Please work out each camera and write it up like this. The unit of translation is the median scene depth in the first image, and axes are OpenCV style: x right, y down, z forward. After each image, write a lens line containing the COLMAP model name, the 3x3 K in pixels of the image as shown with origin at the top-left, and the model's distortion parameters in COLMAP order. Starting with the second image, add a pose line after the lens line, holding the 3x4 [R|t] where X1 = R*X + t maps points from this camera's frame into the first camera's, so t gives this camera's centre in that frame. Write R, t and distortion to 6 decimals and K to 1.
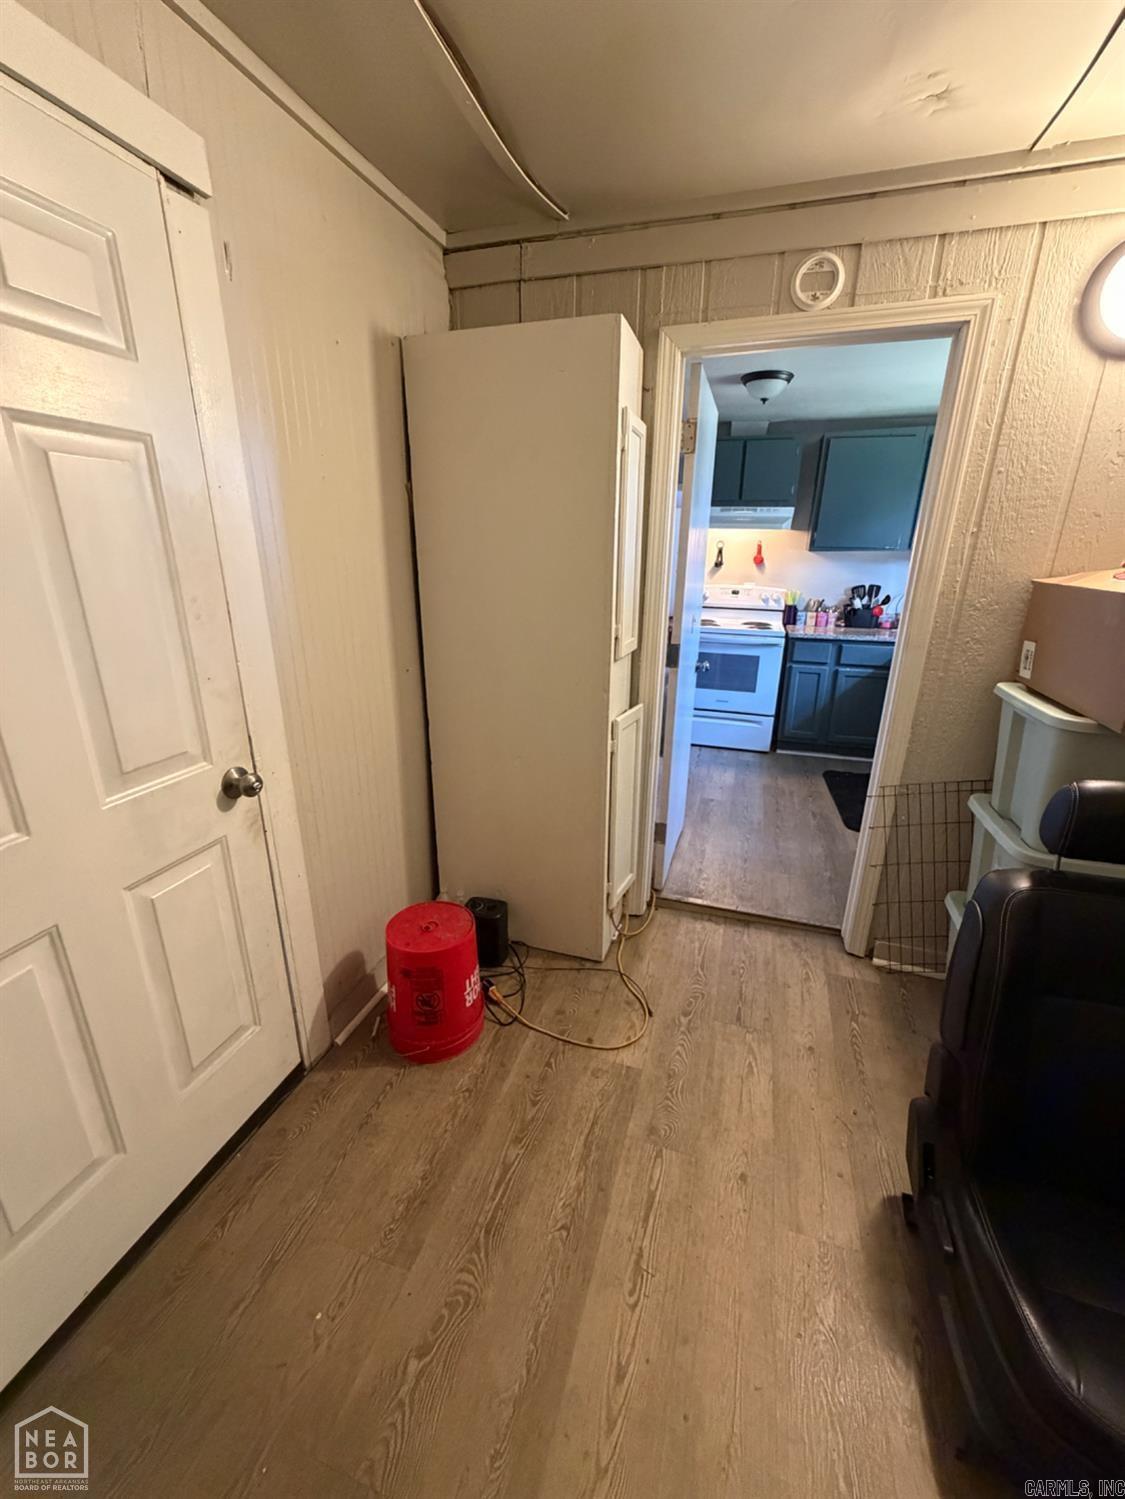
lens RADIAL K [[597.2, 0, 562.5], [0, 597.2, 749.5], [0, 0, 1]] dist [-0.009281, 0.000034]
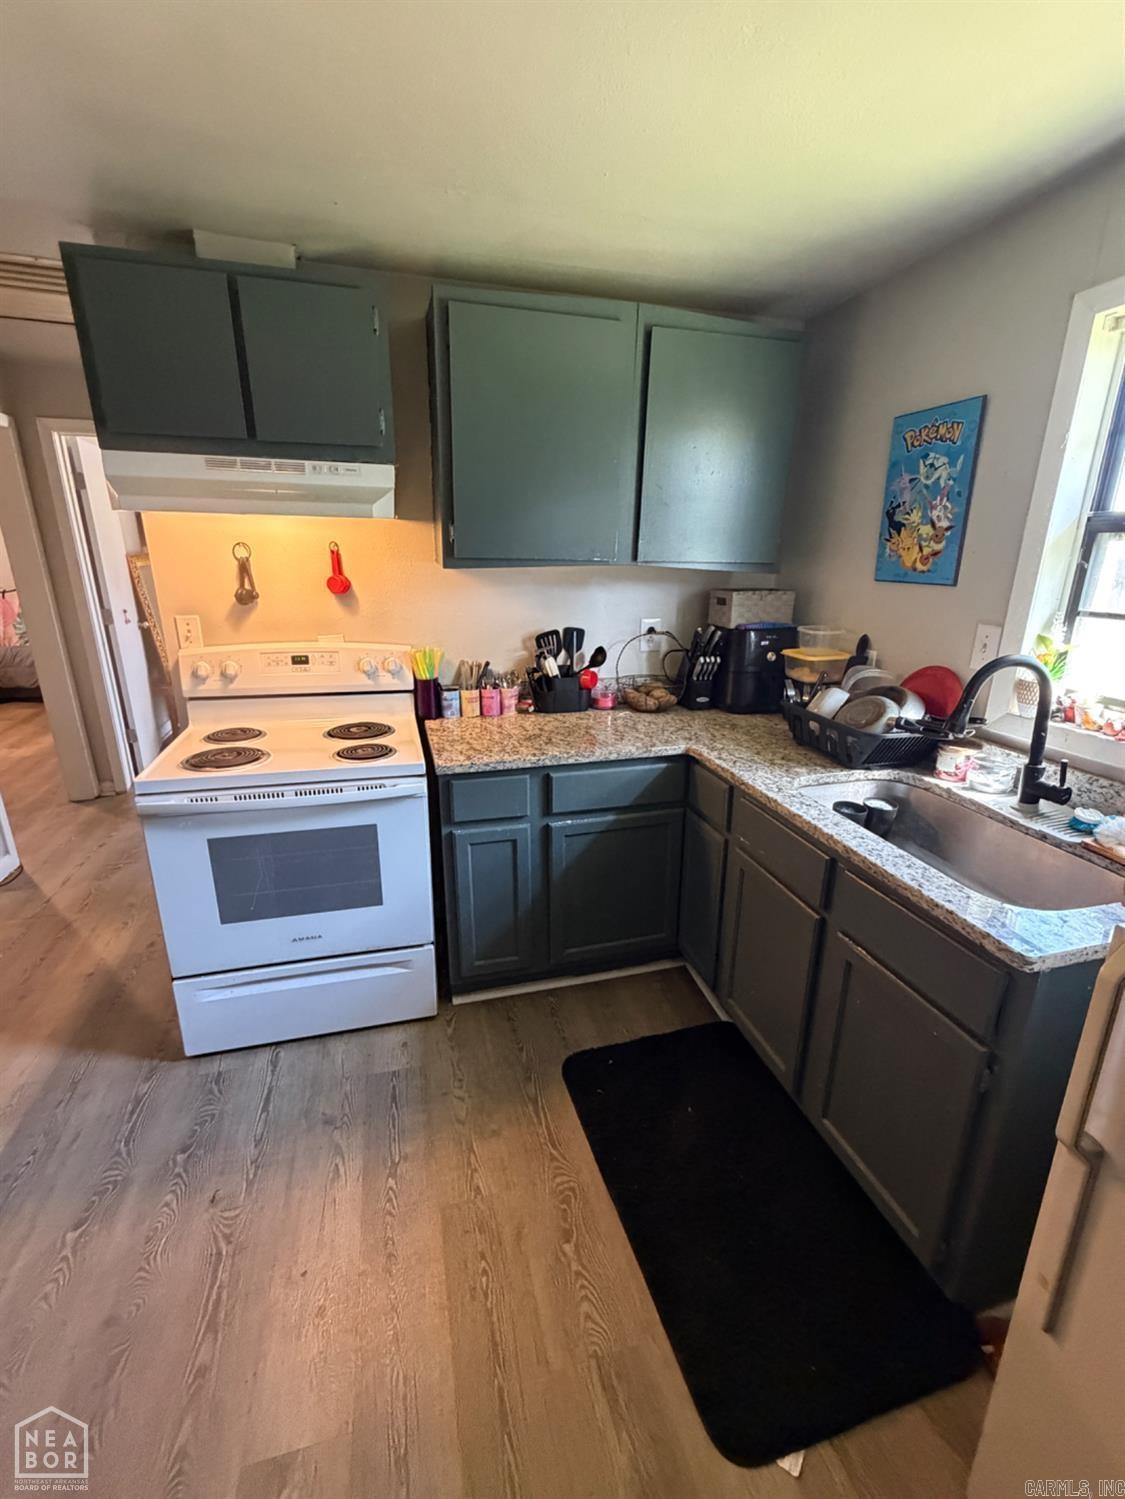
lens RADIAL K [[645.3, 0, 566.0], [0, 645.3, 754.4], [0, 0, 1]] dist [-0.003733, 0.000051]
pose [[0.844798, -0.160825, 0.510344, 0.212594], [0.168036, 0.985251, 0.032324, -0.186628], [-0.508015, 0.058449, 0.859363, 0.523650]]
